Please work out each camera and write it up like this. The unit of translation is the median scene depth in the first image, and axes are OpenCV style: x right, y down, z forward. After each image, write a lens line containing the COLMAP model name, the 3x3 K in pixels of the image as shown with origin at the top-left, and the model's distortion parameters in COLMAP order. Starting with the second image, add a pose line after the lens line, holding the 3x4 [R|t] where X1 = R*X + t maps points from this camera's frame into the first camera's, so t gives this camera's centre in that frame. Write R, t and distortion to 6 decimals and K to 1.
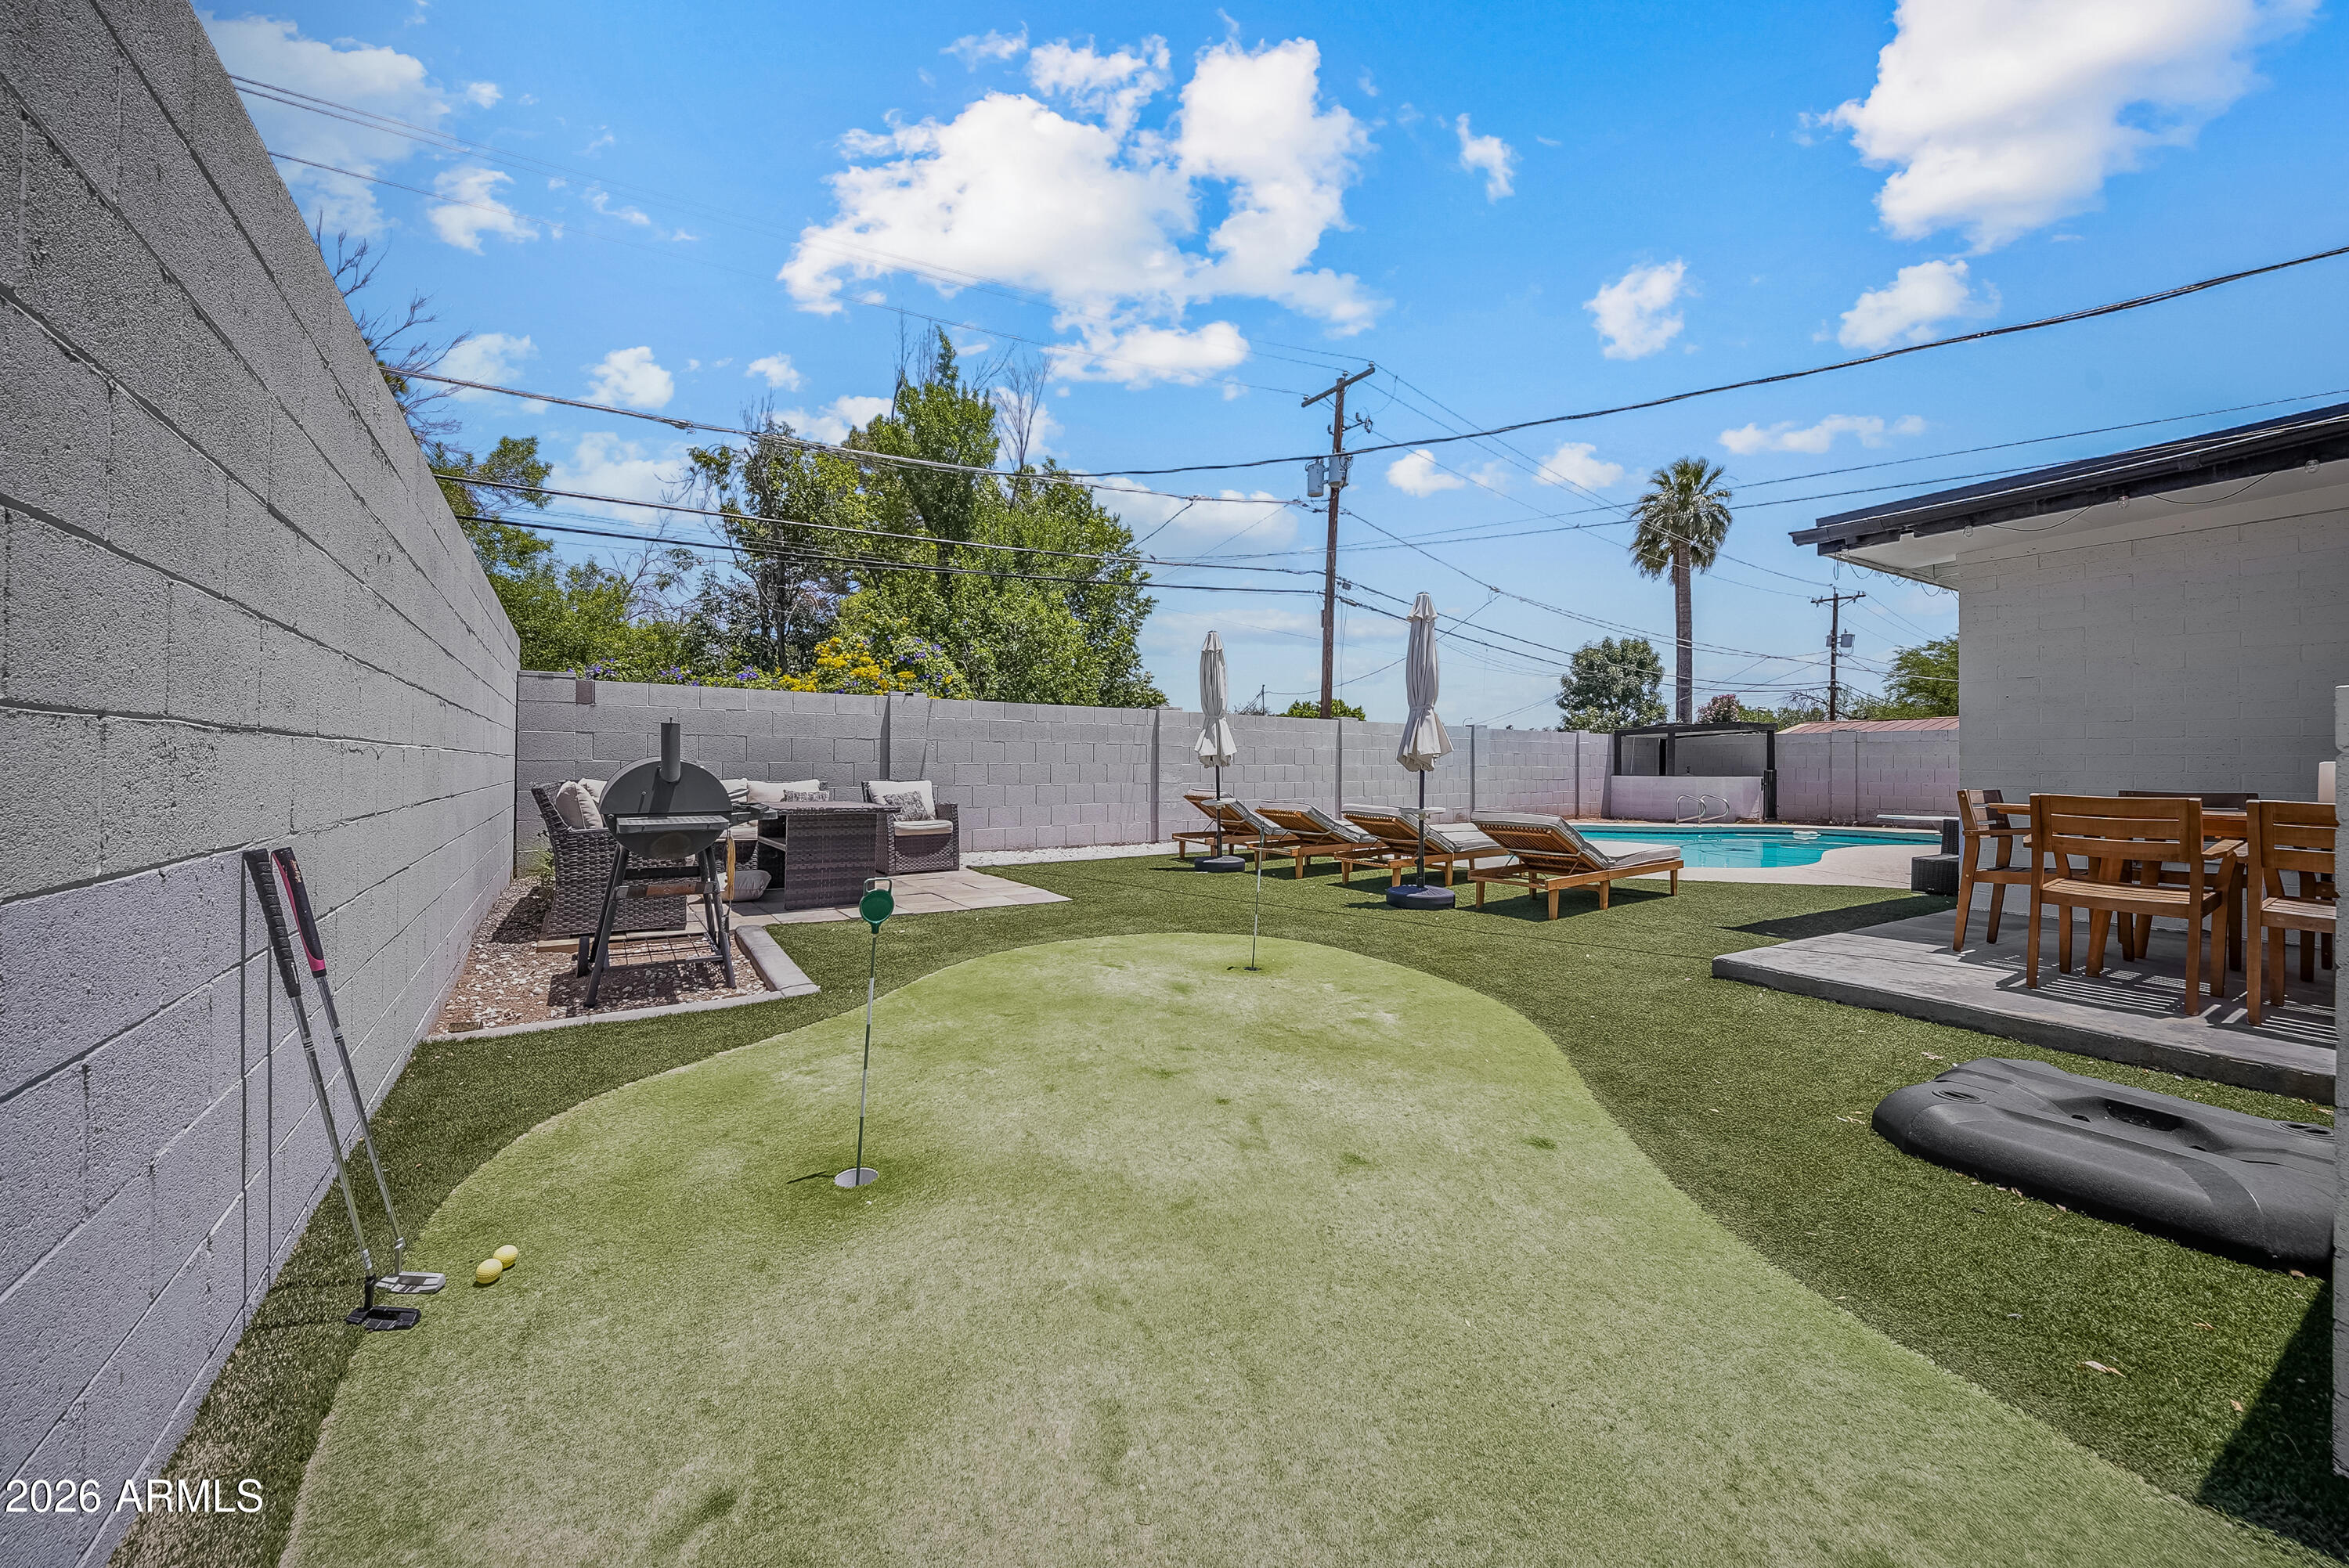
lens RADIAL K [[897.5, 0, 1130.3], [0, 897.5, 767.4], [0, 0, 1]] dist [0.000633, -0.000388]
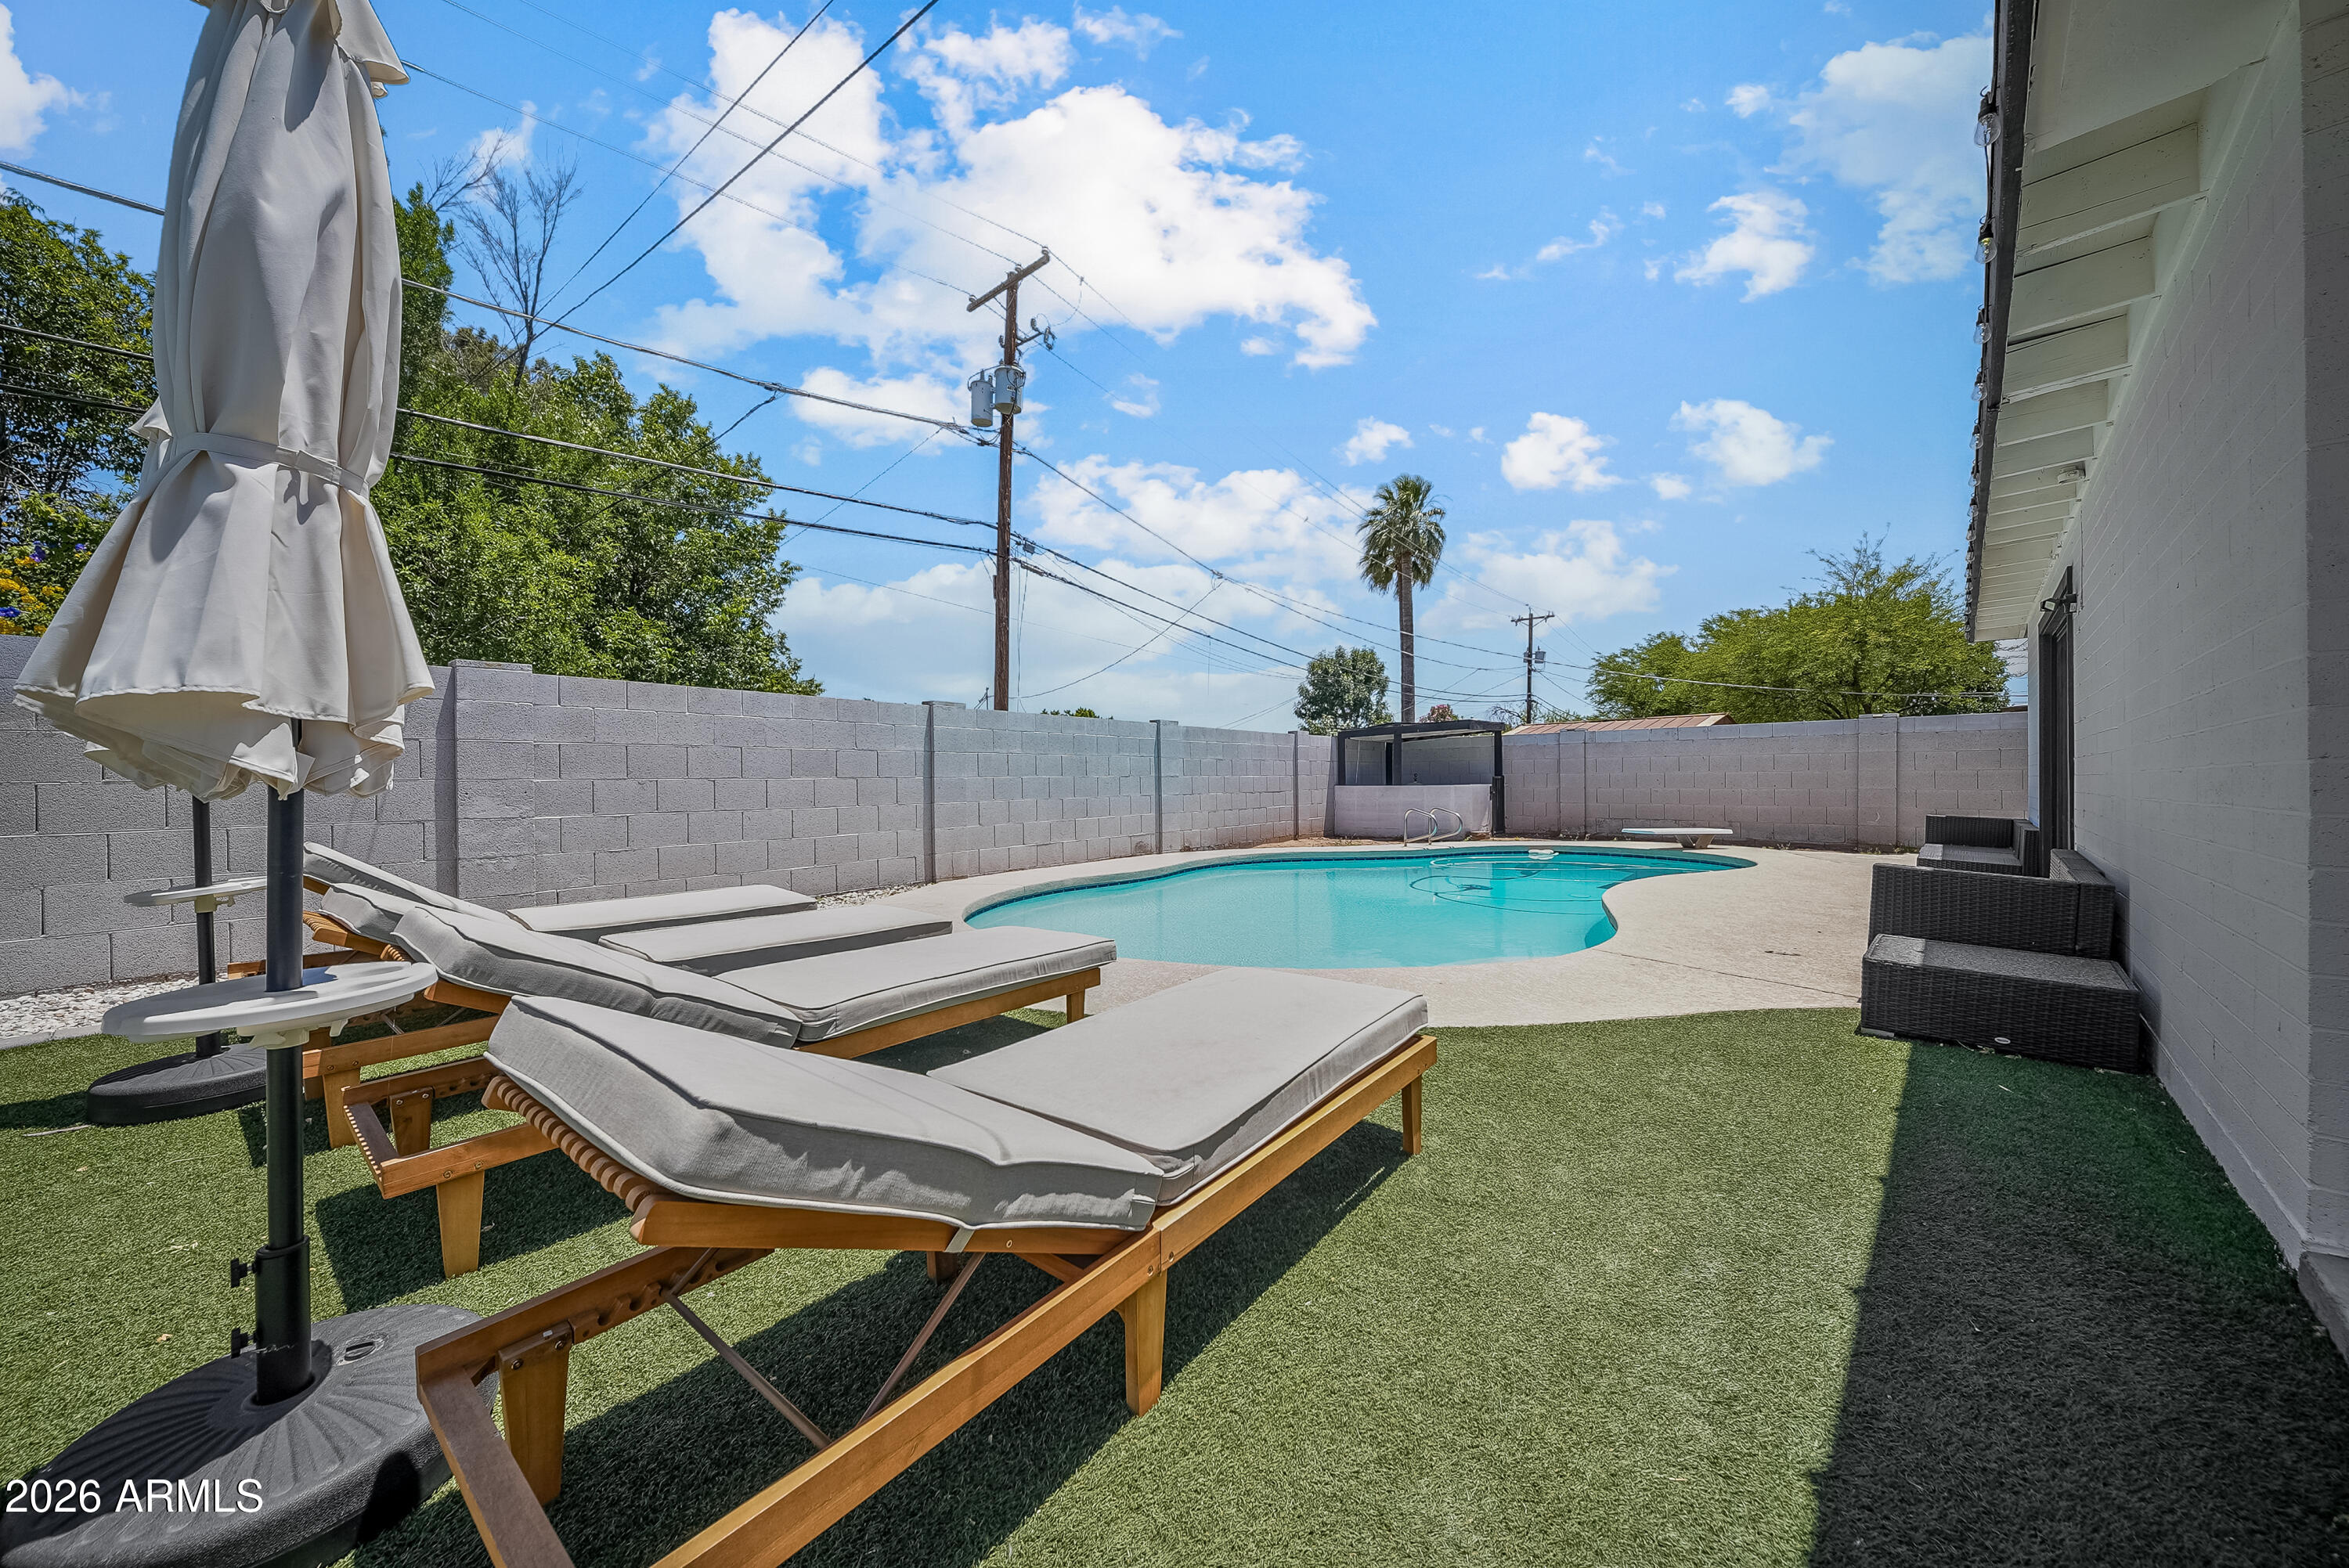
lens RADIAL K [[849.3, 0, 1183.2], [0, 849.3, 784.9], [0, 0, 1]] dist [-0.000381, 0.000051]
pose [[0.956503, -0.013819, 0.291396, 0.148775], [0.012347, 0.999900, 0.006889, 0.001272], [-0.291462, -0.002991, 0.956578, 0.248244]]
